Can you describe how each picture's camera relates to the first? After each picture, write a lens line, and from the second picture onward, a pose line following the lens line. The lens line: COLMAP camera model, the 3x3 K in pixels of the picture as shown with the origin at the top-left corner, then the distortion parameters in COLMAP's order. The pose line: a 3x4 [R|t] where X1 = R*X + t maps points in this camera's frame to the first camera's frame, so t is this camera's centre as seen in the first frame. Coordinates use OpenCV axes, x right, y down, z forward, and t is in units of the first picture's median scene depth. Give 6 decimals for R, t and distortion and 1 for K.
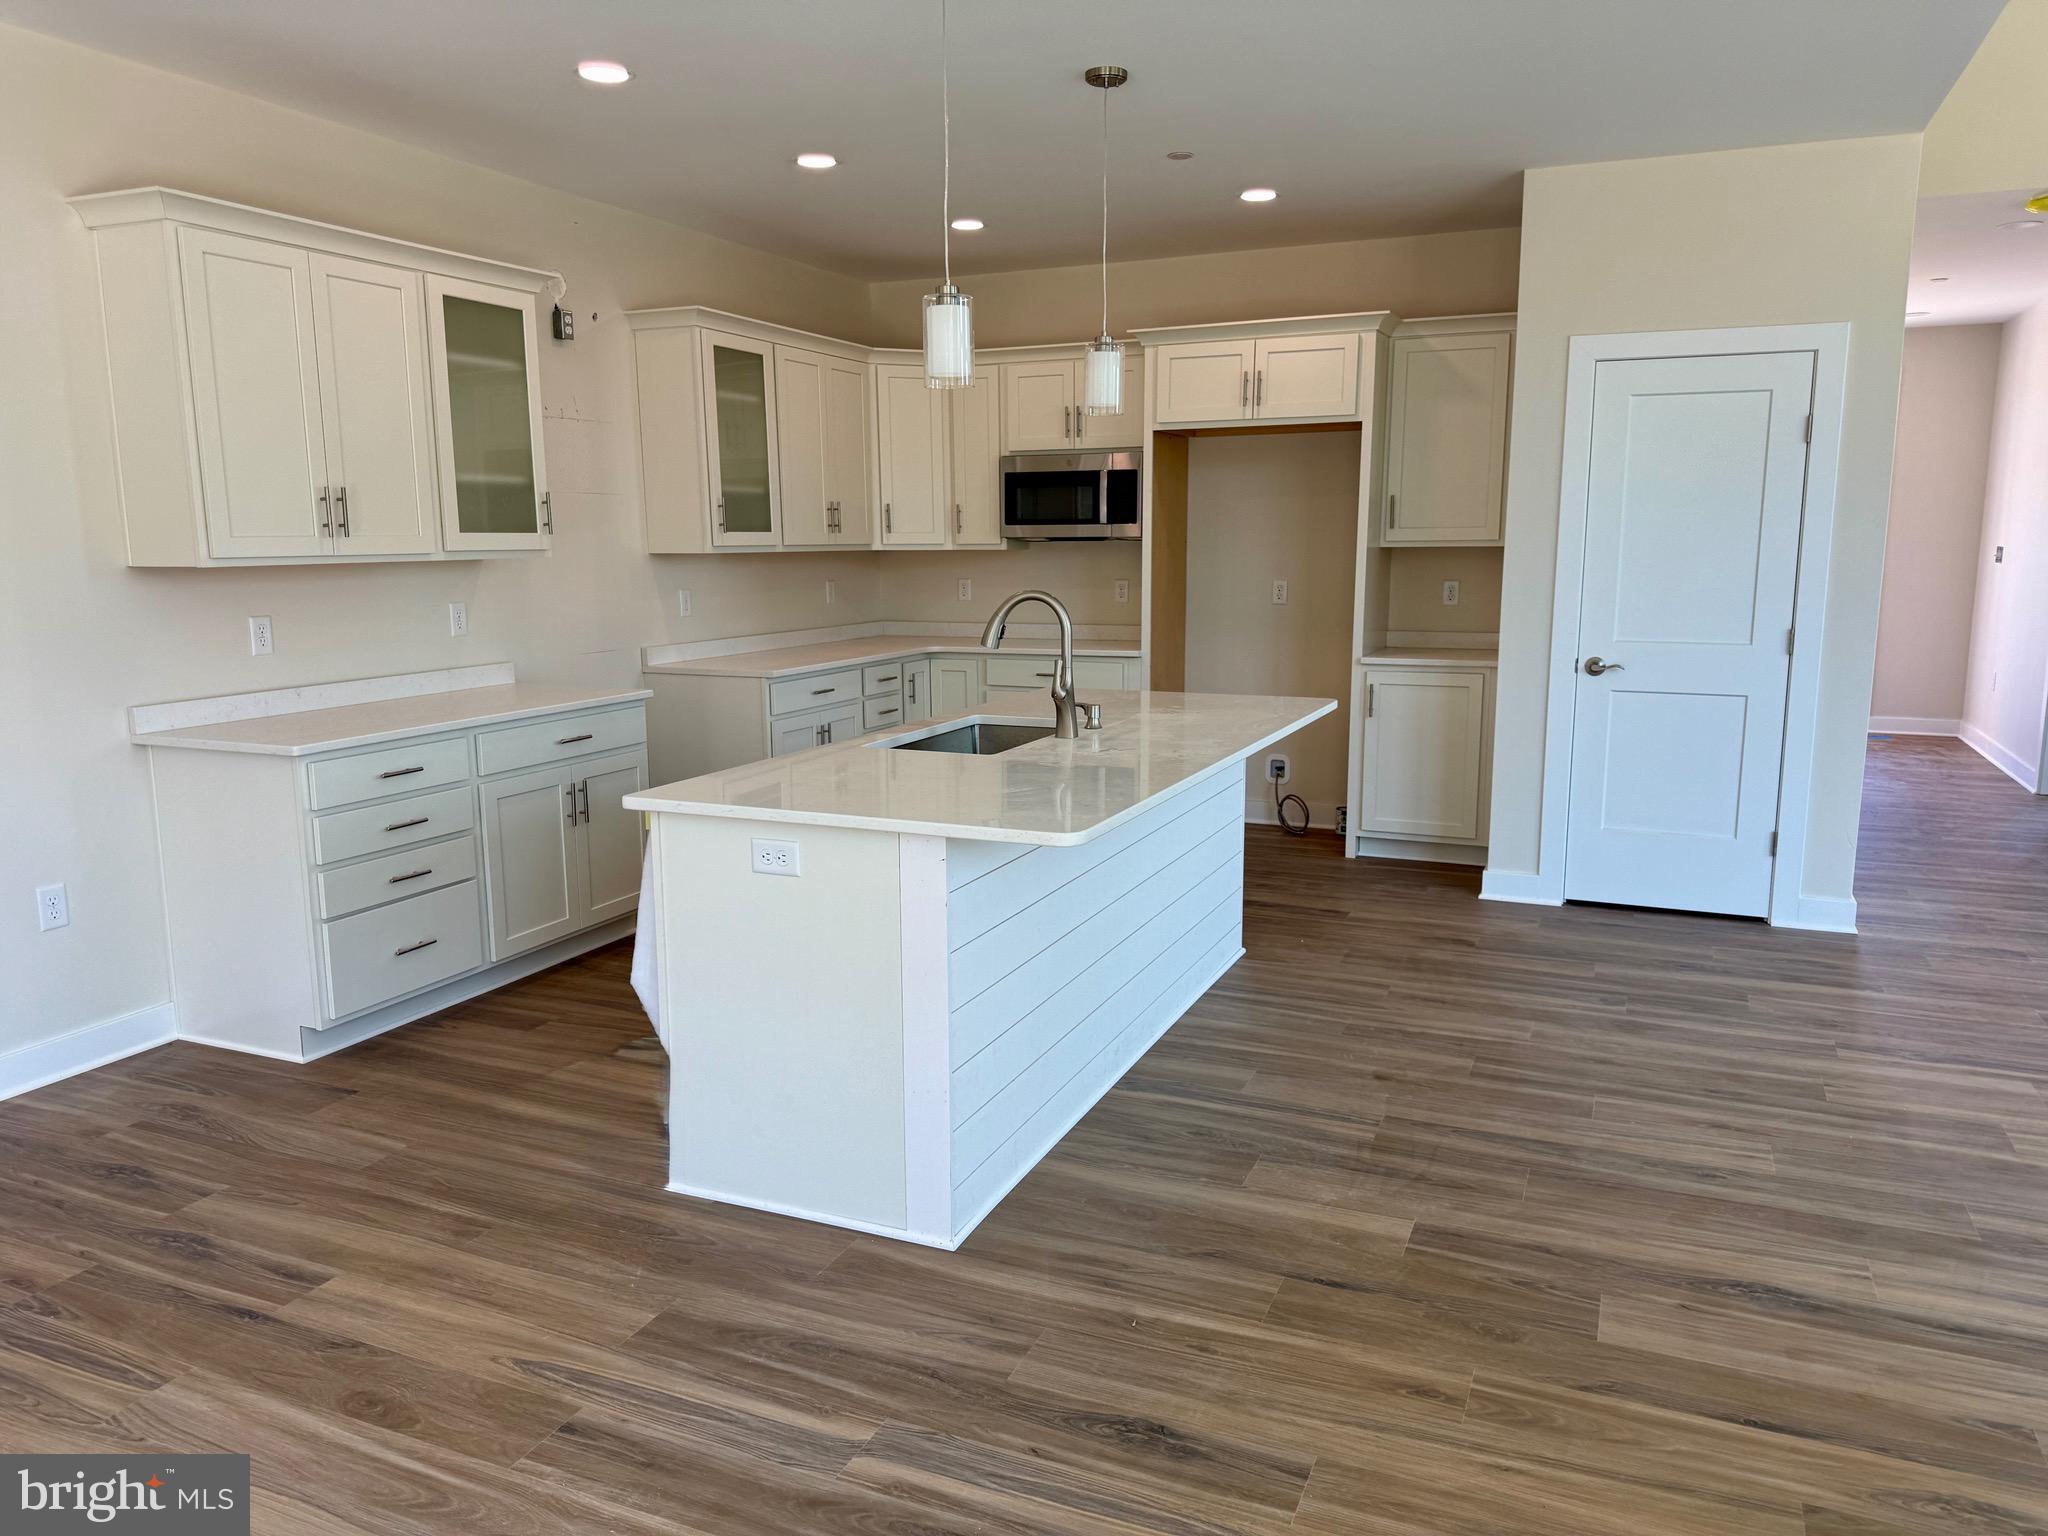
lens RADIAL K [[1441.1, 0, 1012.0], [0, 1441.1, 778.4], [0, 0, 1]] dist [0.036573, -0.045858]
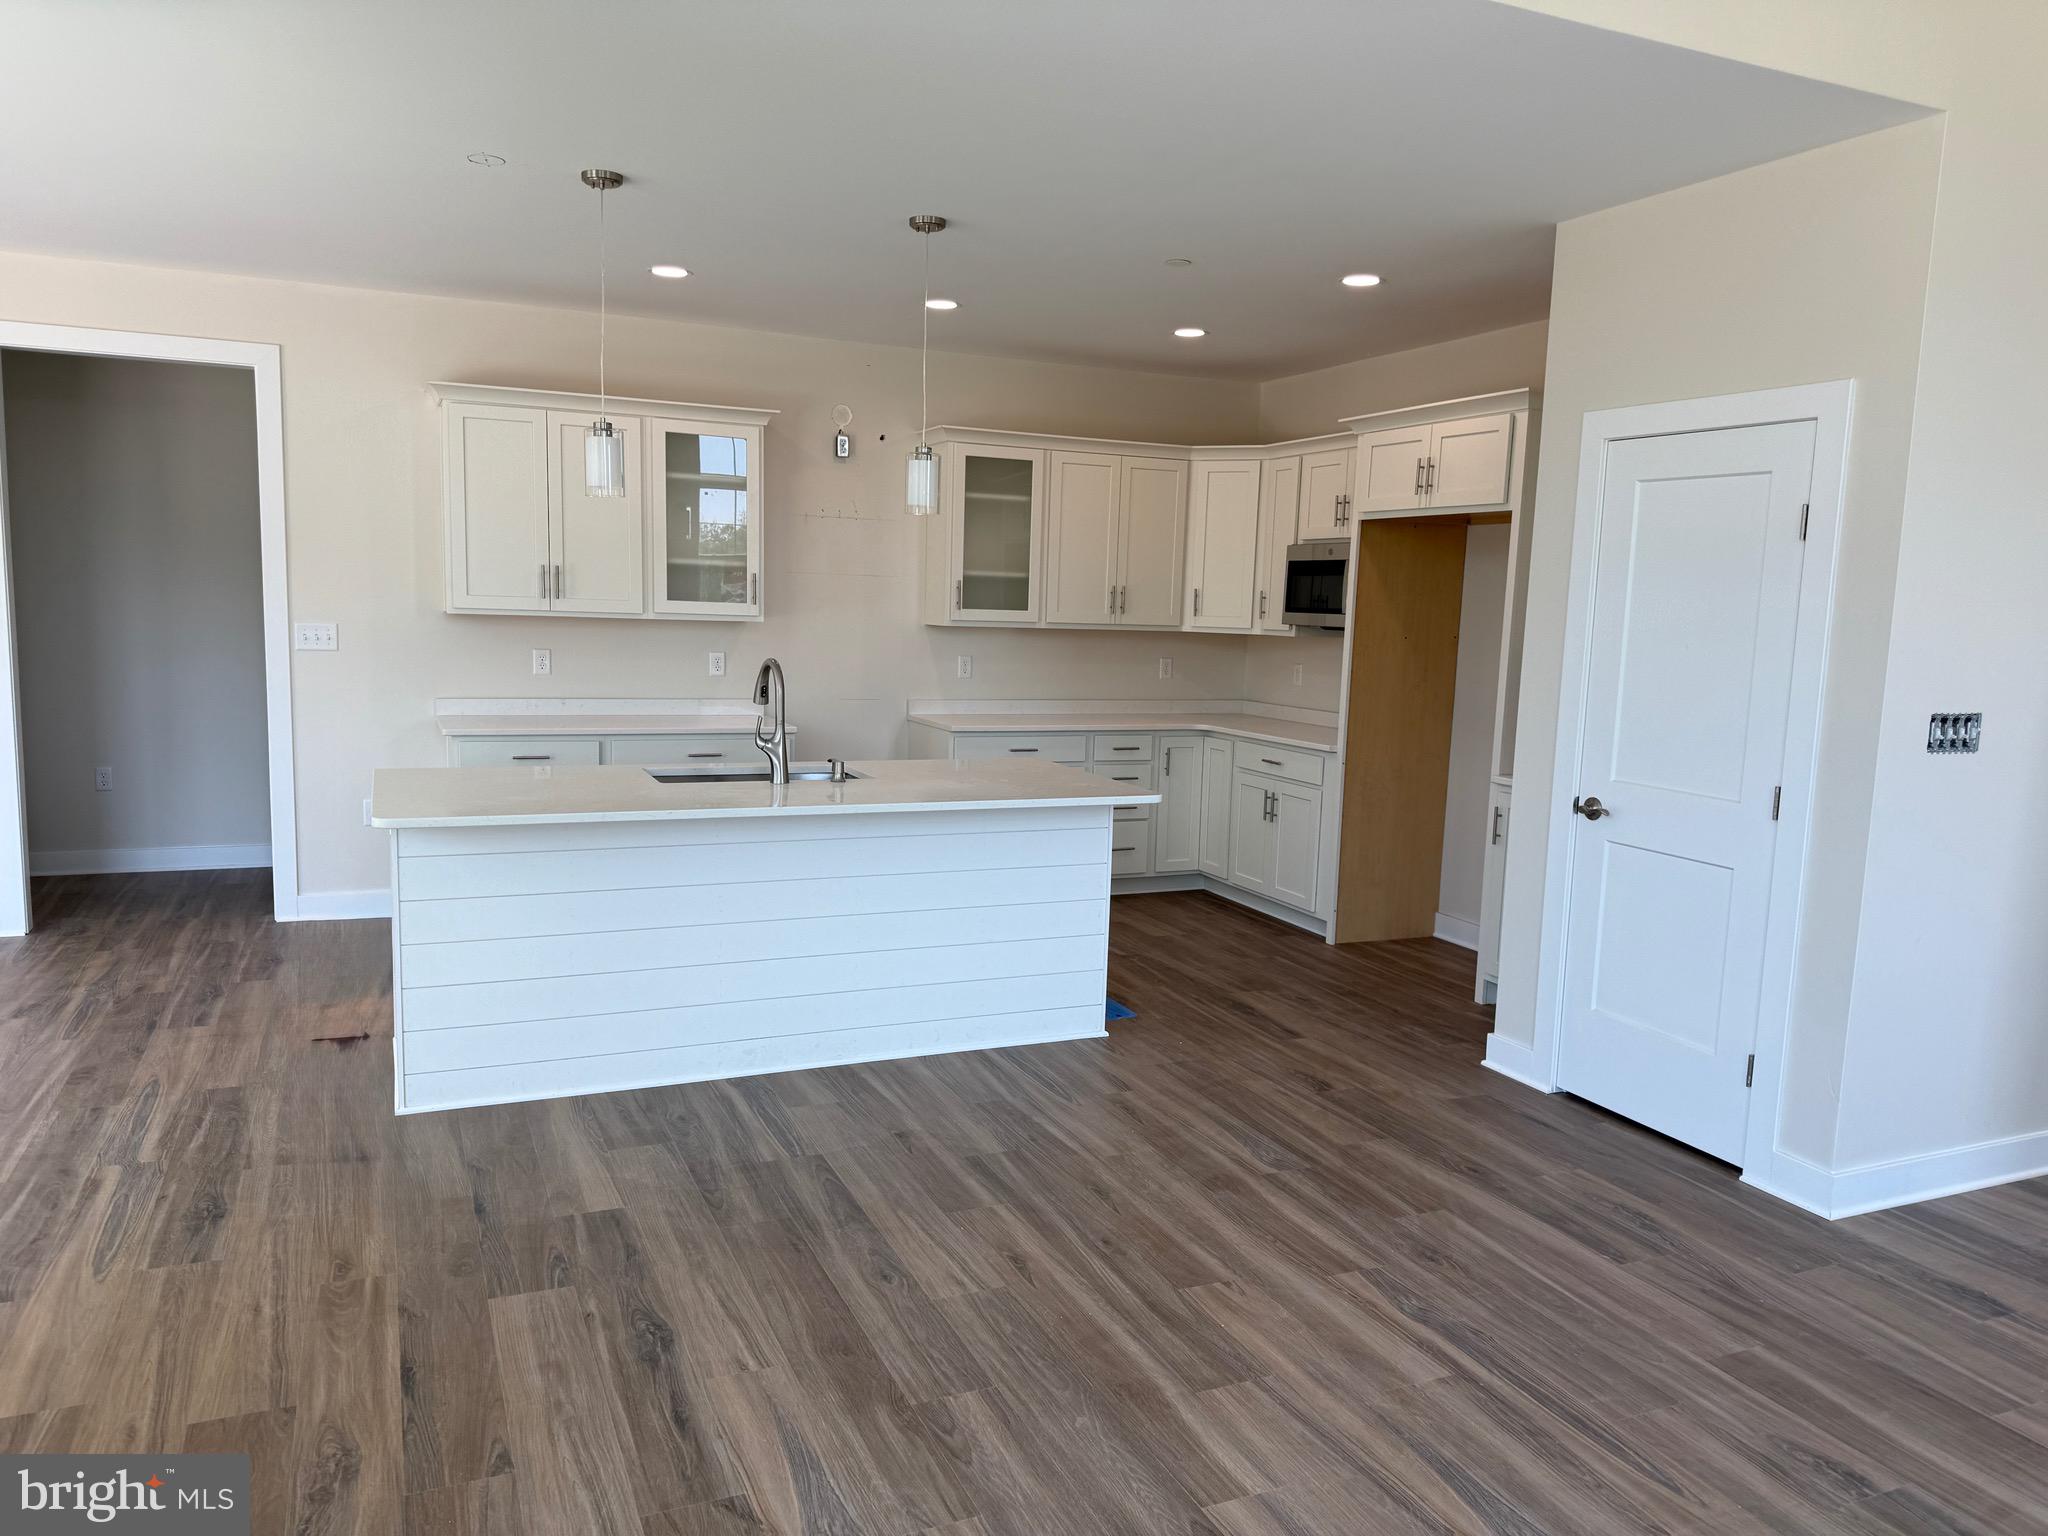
lens RADIAL K [[1441.1, 0, 1027.3], [0, 1441.1, 779.8], [0, 0, 1]] dist [0.036573, -0.045858]
pose [[0.738427, 0.115325, -0.664399, 0.742903], [-0.149831, 0.988699, 0.005091, -0.051706], [0.657478, 0.095788, 0.747361, 0.185983]]
